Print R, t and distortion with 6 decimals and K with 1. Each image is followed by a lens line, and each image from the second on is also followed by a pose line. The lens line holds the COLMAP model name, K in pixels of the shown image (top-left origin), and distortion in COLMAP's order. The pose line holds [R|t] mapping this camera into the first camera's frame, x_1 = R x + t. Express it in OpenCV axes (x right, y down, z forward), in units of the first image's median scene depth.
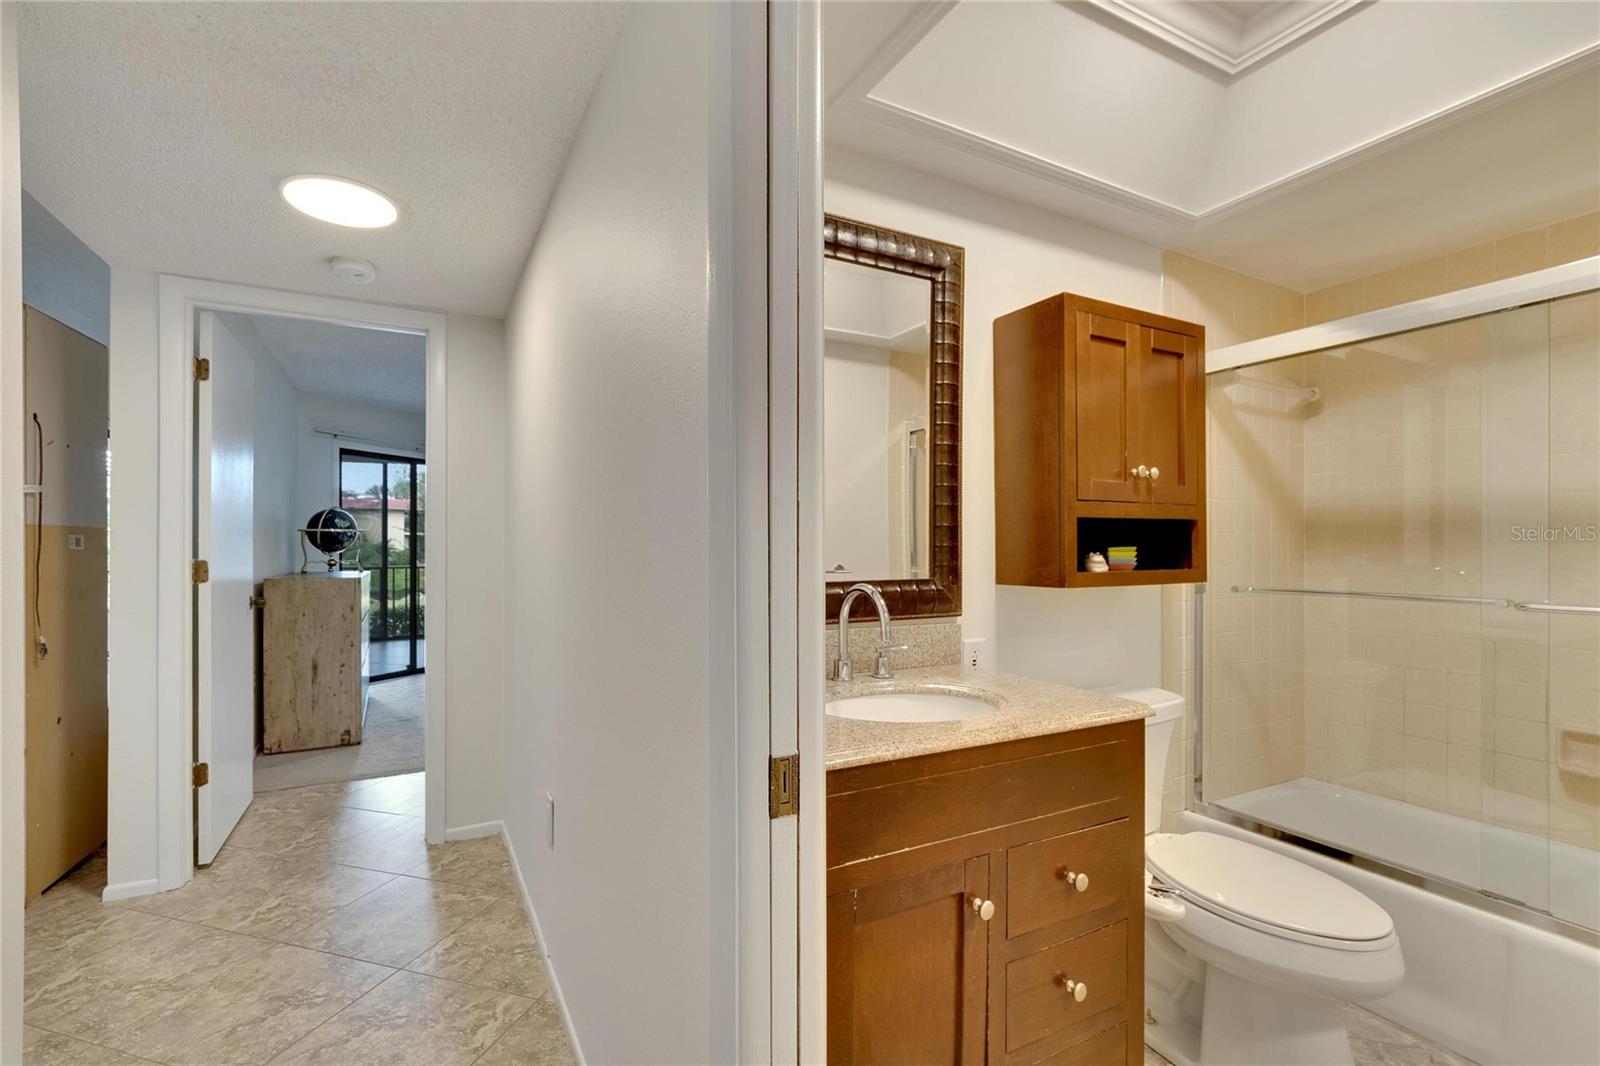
lens RADIAL K [[710.1, 0, 788.2], [0, 710.1, 545.5], [0, 0, 1]] dist [-0.002107, -0.000963]
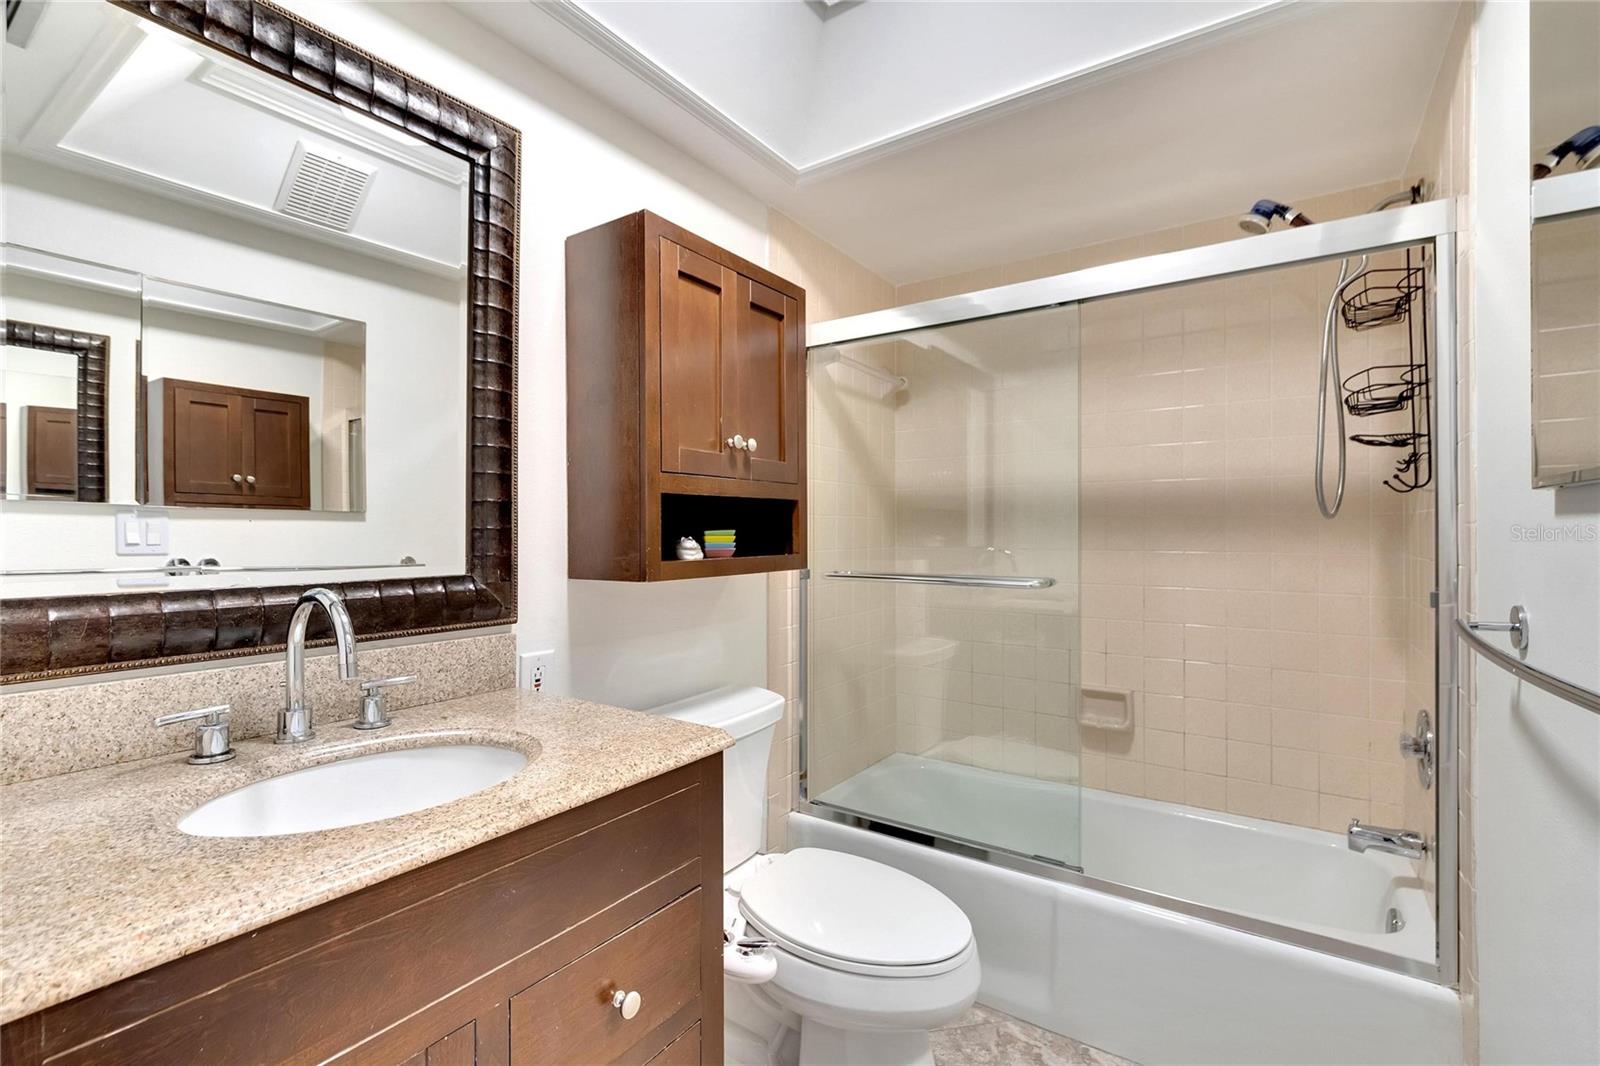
lens RADIAL K [[712.2, 0, 787.2], [0, 712.2, 537.2], [0, 0, 1]] dist [-0.001253, -0.000282]
pose [[0.889522, -0.006268, 0.456850, 0.155491], [0.002838, 0.999962, 0.008194, 0.003735], [-0.456884, -0.005992, 0.889506, 0.204417]]
